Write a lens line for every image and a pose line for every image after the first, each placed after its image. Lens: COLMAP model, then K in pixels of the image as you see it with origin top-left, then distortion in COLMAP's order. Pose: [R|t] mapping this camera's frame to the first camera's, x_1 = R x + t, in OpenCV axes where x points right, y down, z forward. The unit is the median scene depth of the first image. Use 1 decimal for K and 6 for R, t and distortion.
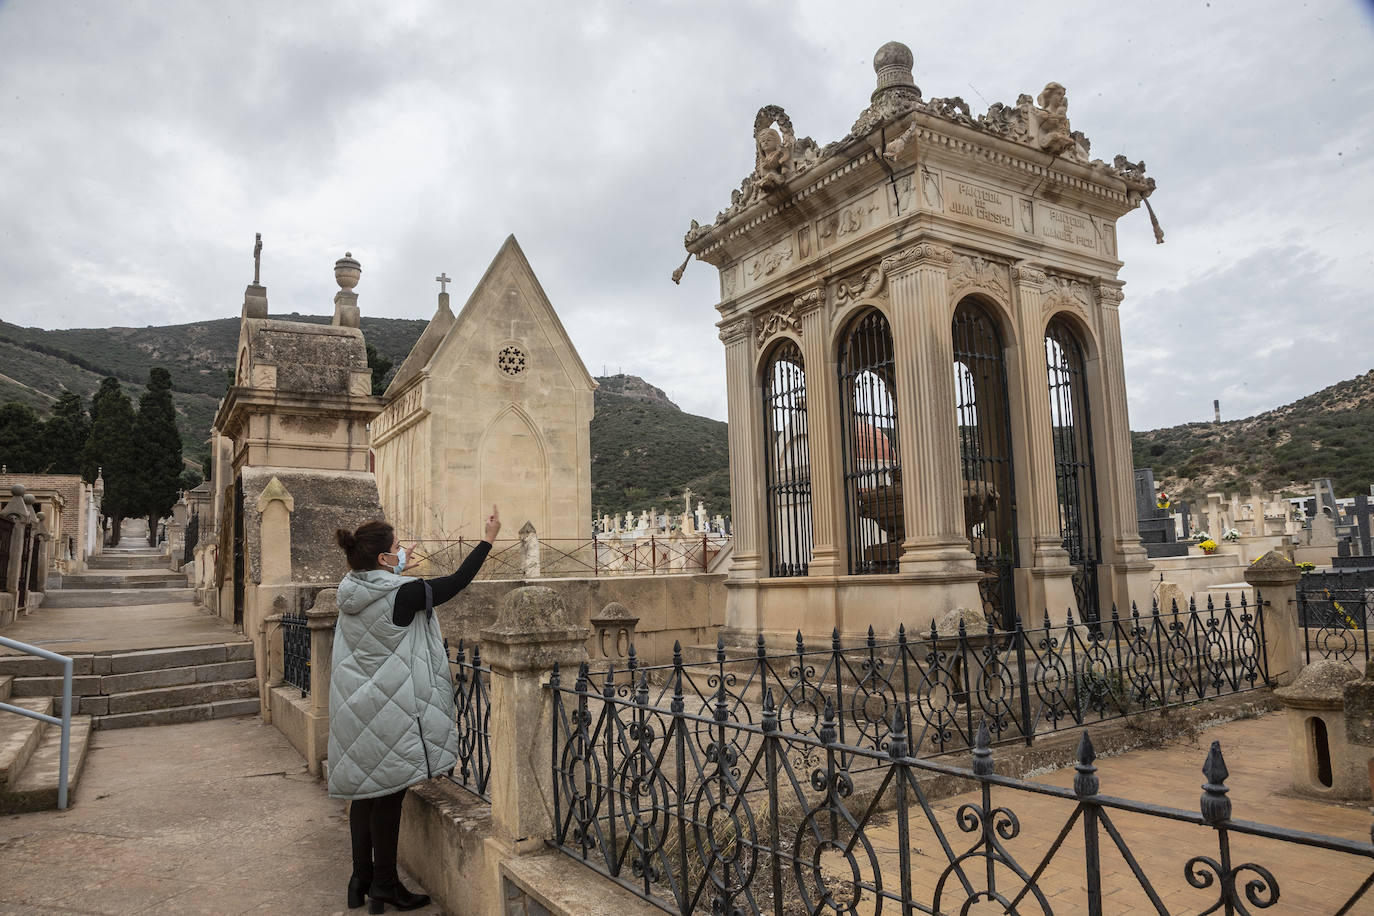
lens RADIAL K [[927.4, 0, 699.0], [0, 927.4, 466.0], [0, 0, 1]] dist [-0.127264, 0.072260]
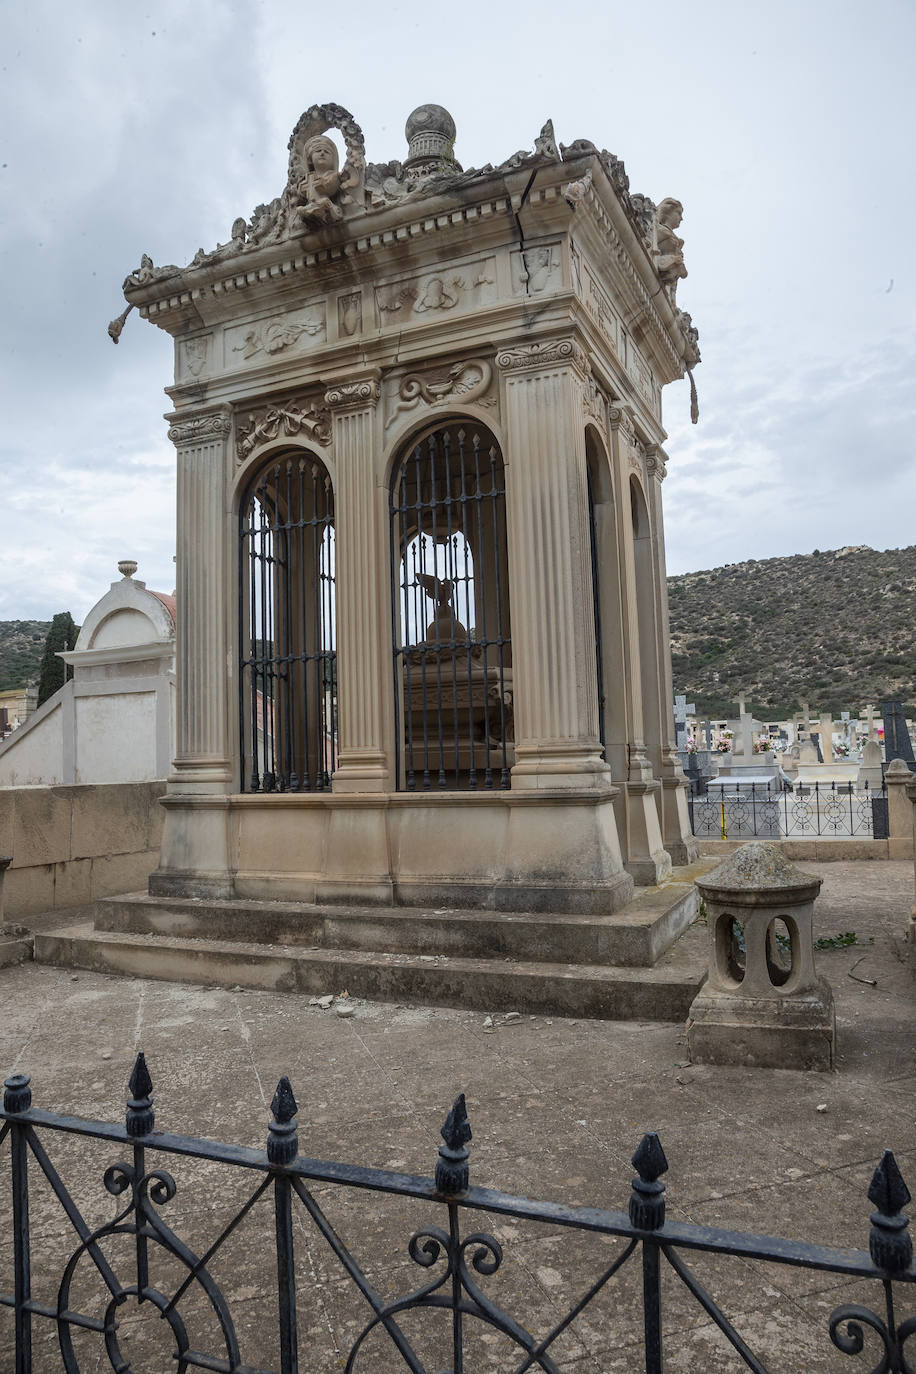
lens RADIAL K [[927.4, 0, 457.3], [0, 927.4, 677.0], [0, 0, 1]] dist [-0.127264, 0.072260]
pose [[0.823003, 0.061684, 0.564678, -0.191168], [-0.063990, 0.997826, -0.015737, 0.037743], [-0.564421, -0.023183, 0.825162, 0.376893]]
